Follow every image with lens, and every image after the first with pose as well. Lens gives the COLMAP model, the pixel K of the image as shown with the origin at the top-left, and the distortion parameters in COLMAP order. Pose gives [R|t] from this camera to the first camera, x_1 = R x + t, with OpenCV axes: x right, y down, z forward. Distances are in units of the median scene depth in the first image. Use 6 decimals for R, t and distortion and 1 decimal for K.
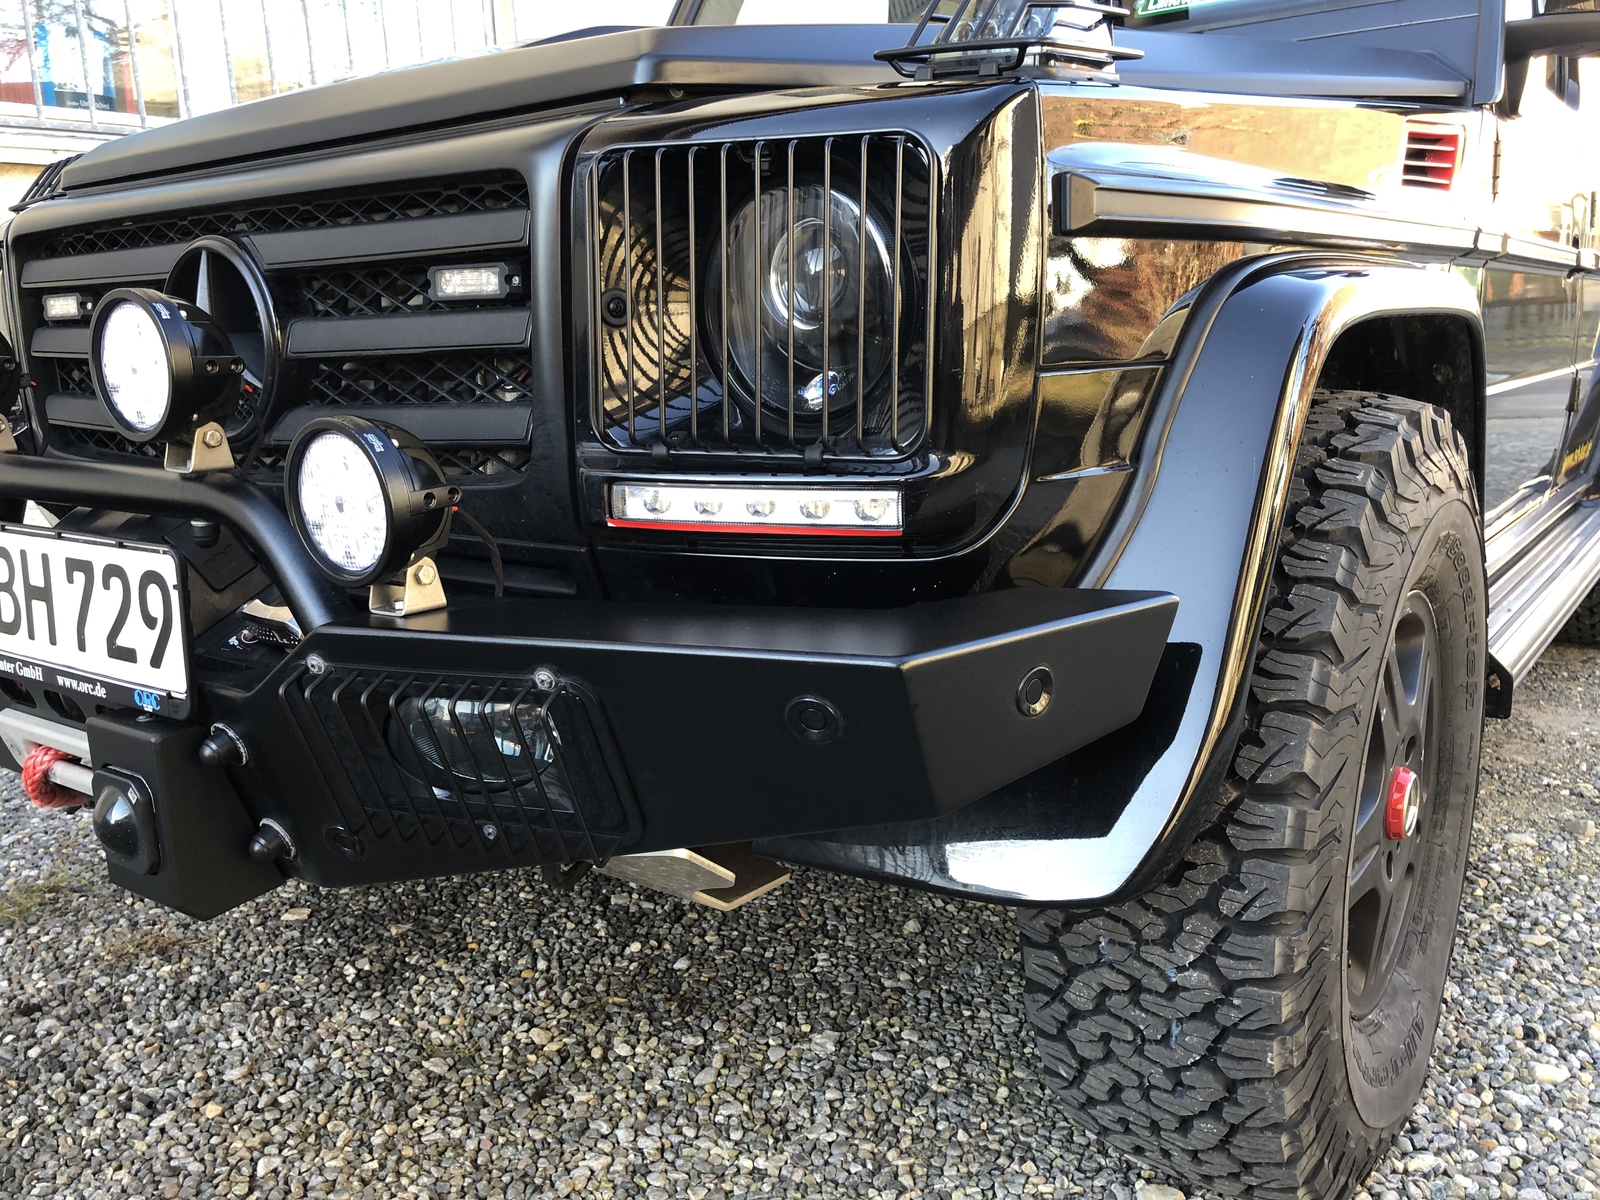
lens RADIAL K [[1309.7, 0, 800.0], [0, 1309.7, 600.0], [0, 0, 1]] dist [0.019460, 0.013035]
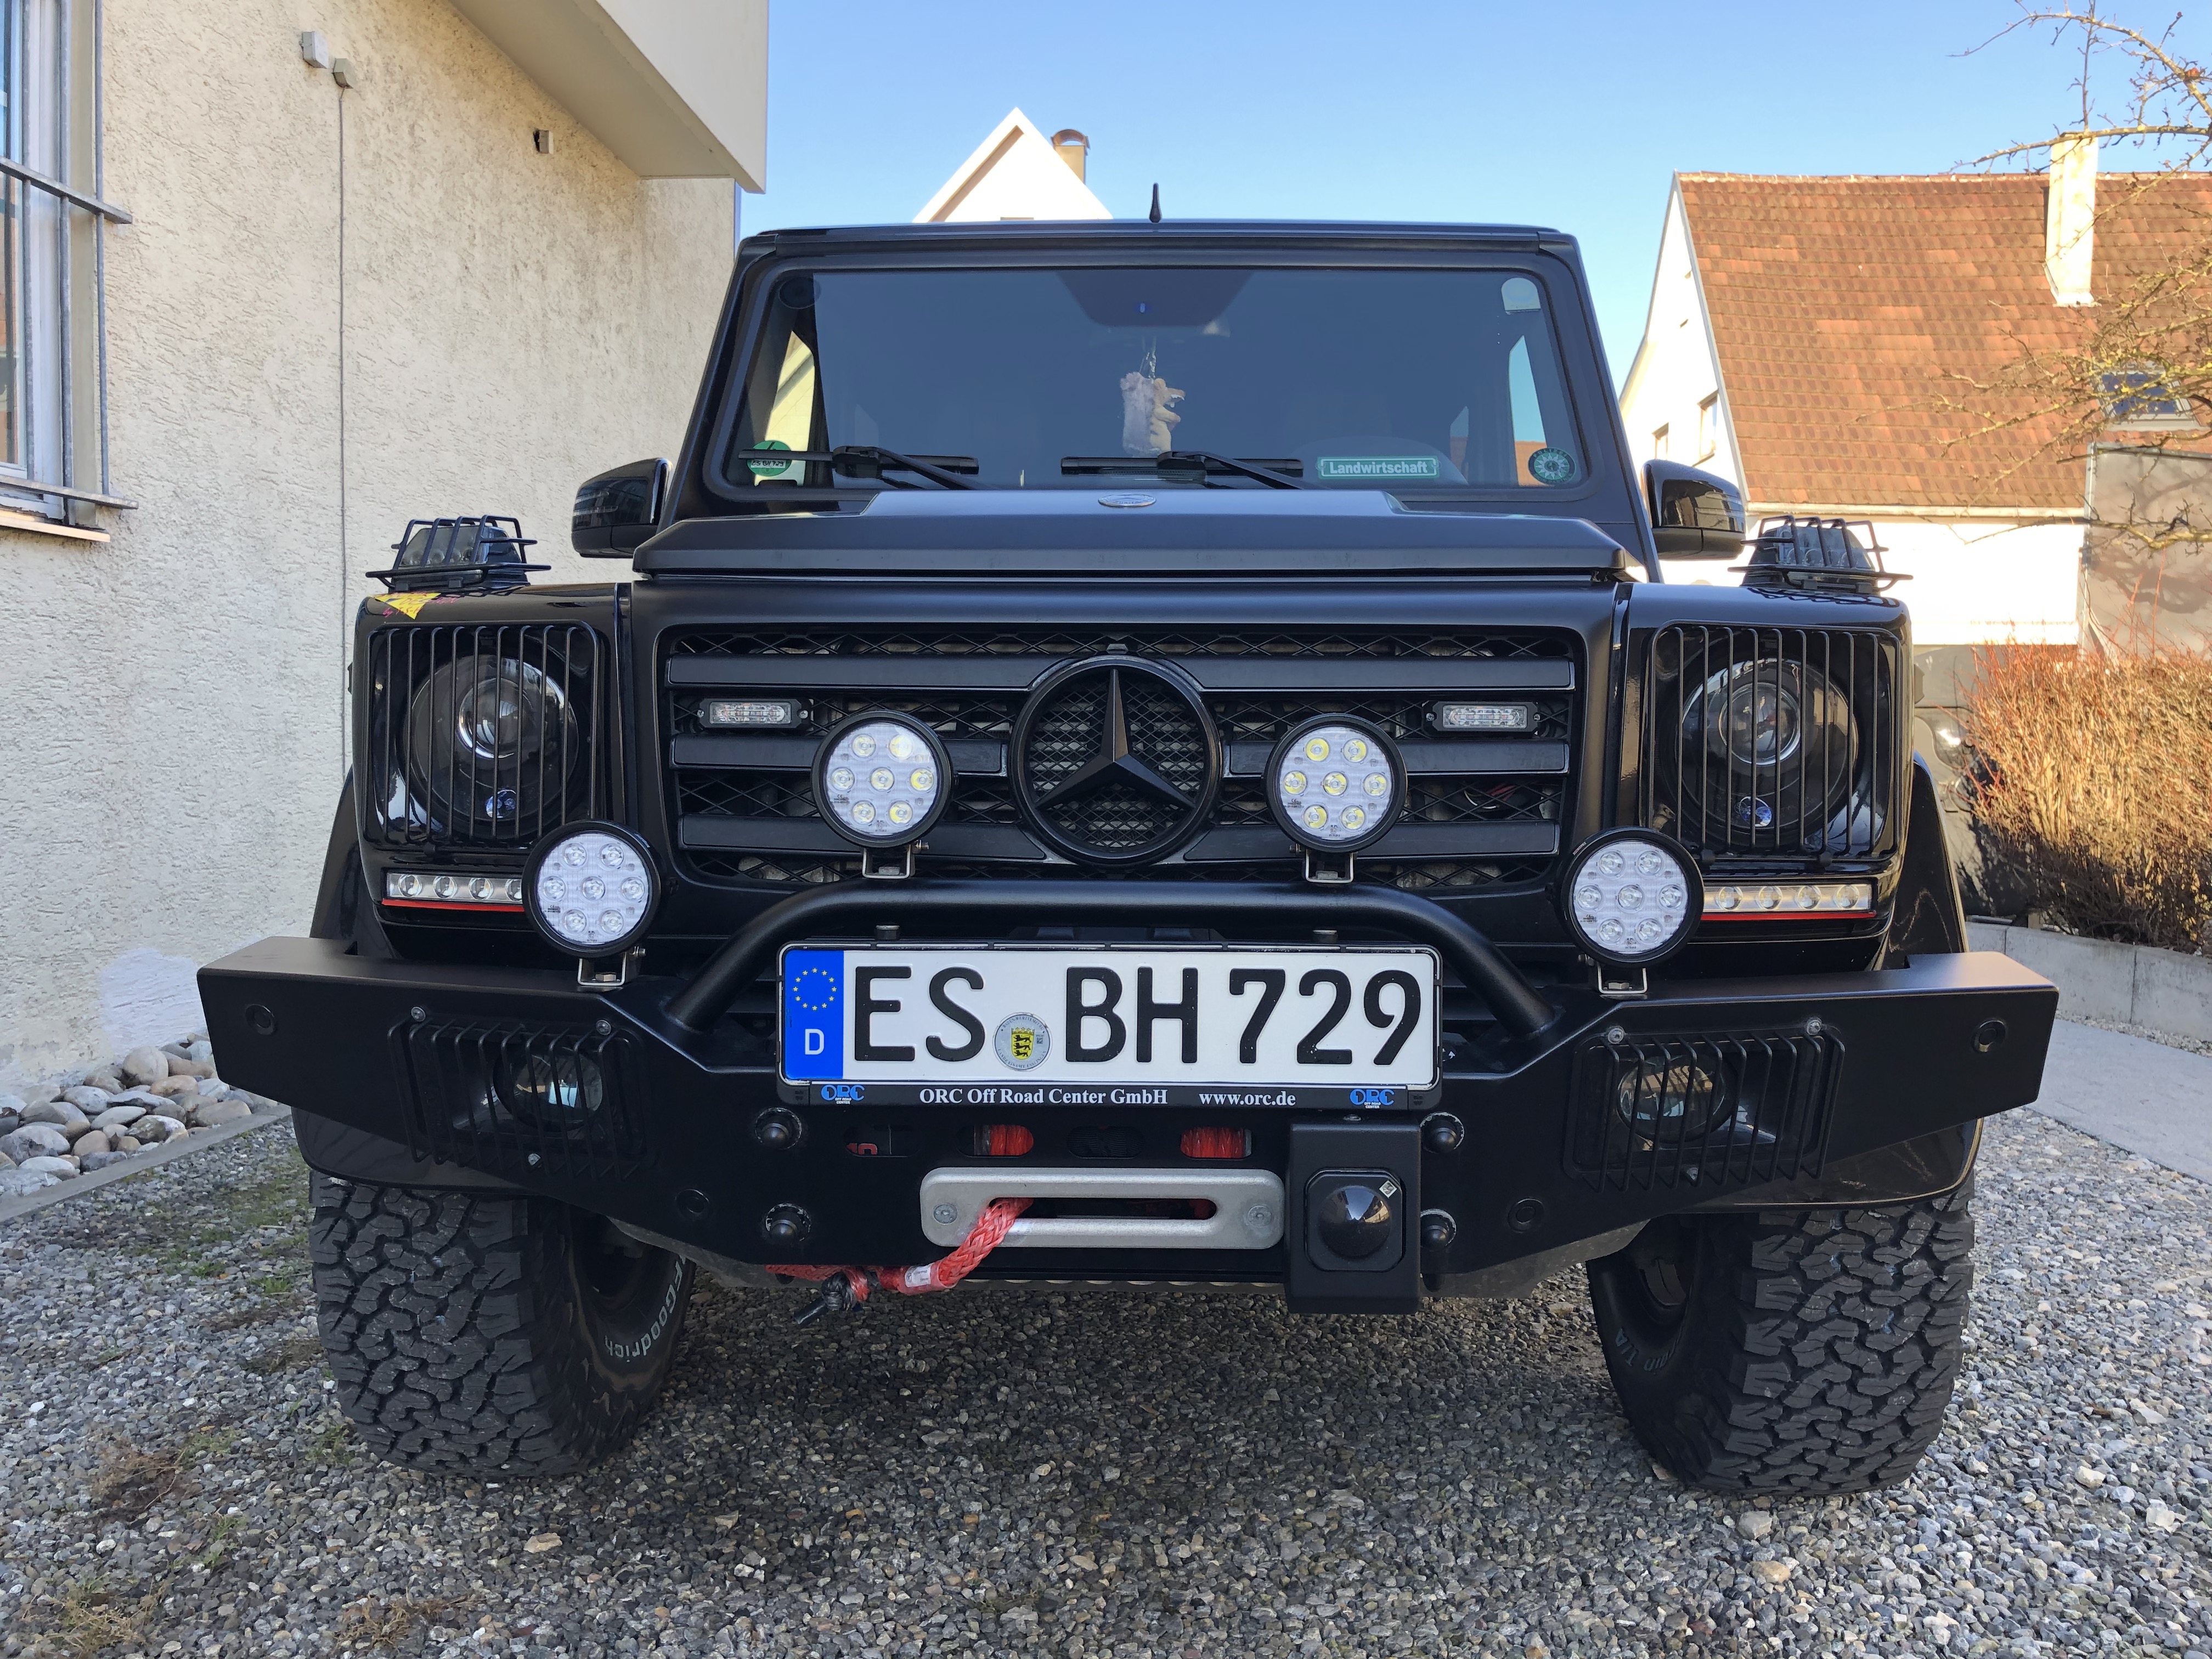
lens RADIAL K [[1810.6, 0, 1106.0], [0, 1810.6, 829.5], [0, 0, 1]] dist [0.019460, 0.013035]
pose [[0.826127, 0.005453, 0.563458, -1.330175], [0.089390, 0.986022, -0.140603, 0.044709], [-0.556349, 0.166523, 0.814092, -0.079364]]
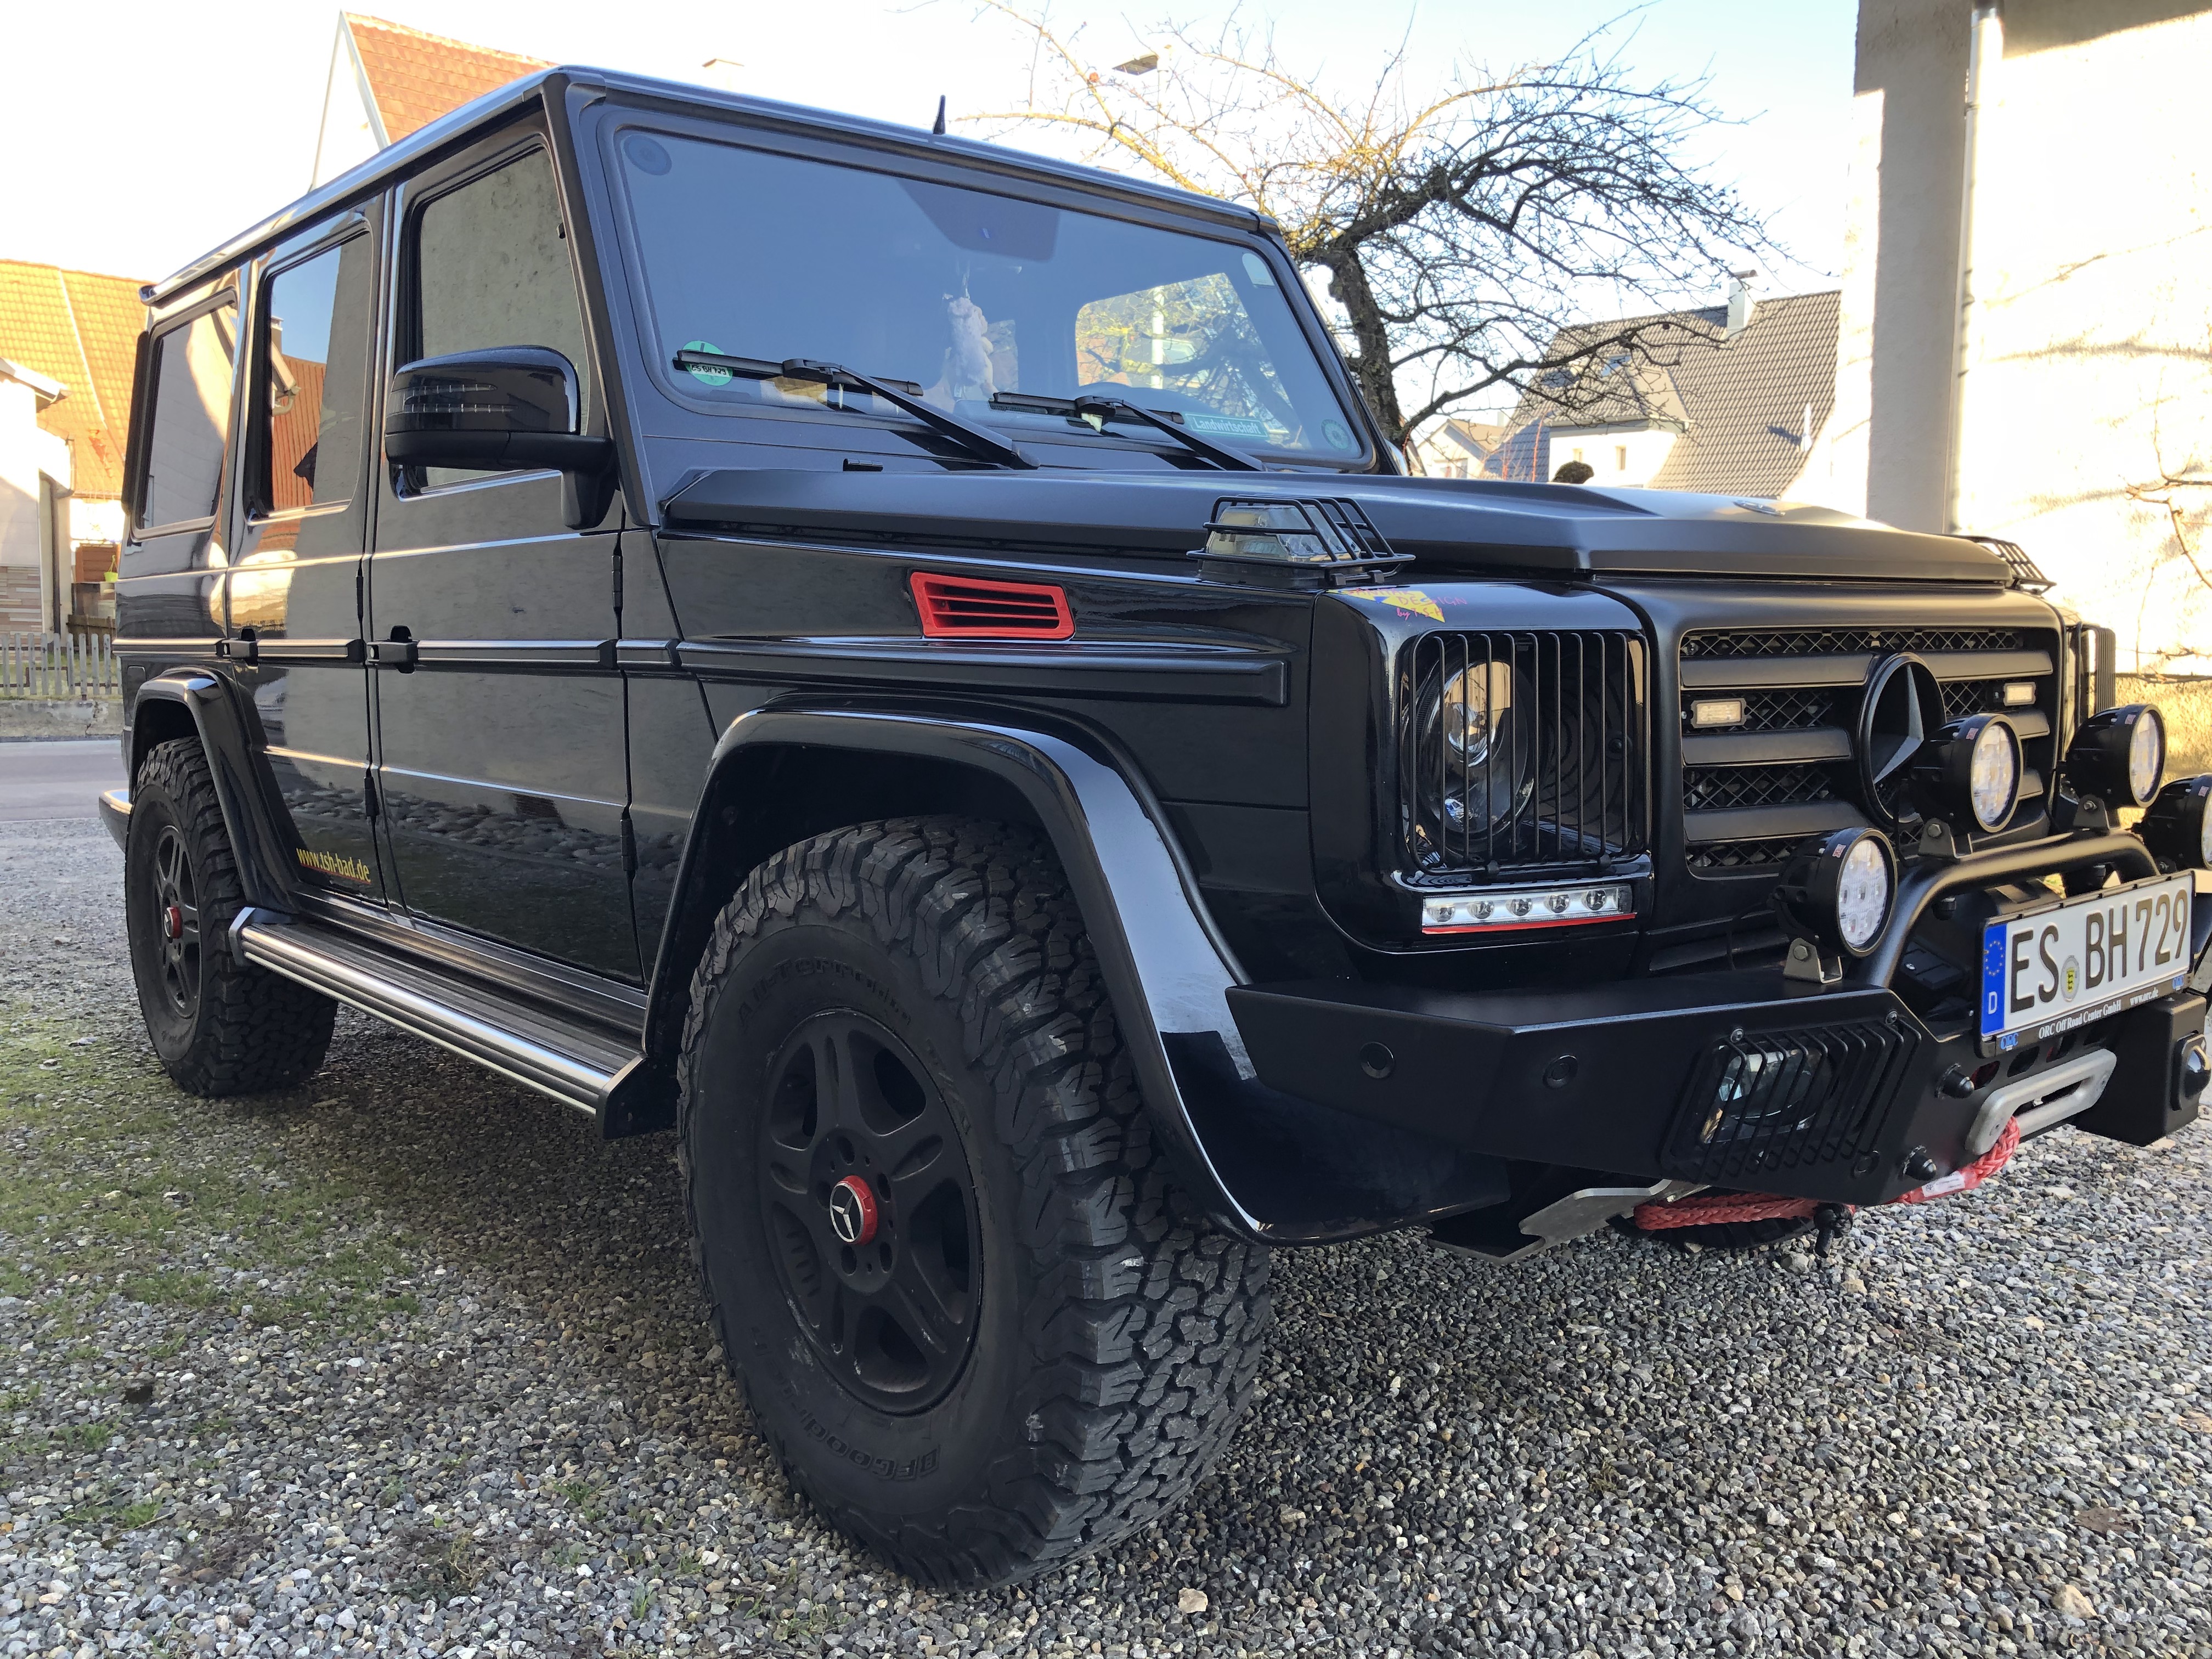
lens RADIAL K [[1810.6, 0, 1106.0], [0, 1810.6, 829.5], [0, 0, 1]] dist [0.019460, 0.013035]
pose [[0.223342, -0.085136, 0.971015, -2.409853], [0.197790, 0.979412, 0.040379, -0.360080], [-0.954462, 0.183039, 0.235583, 1.454223]]
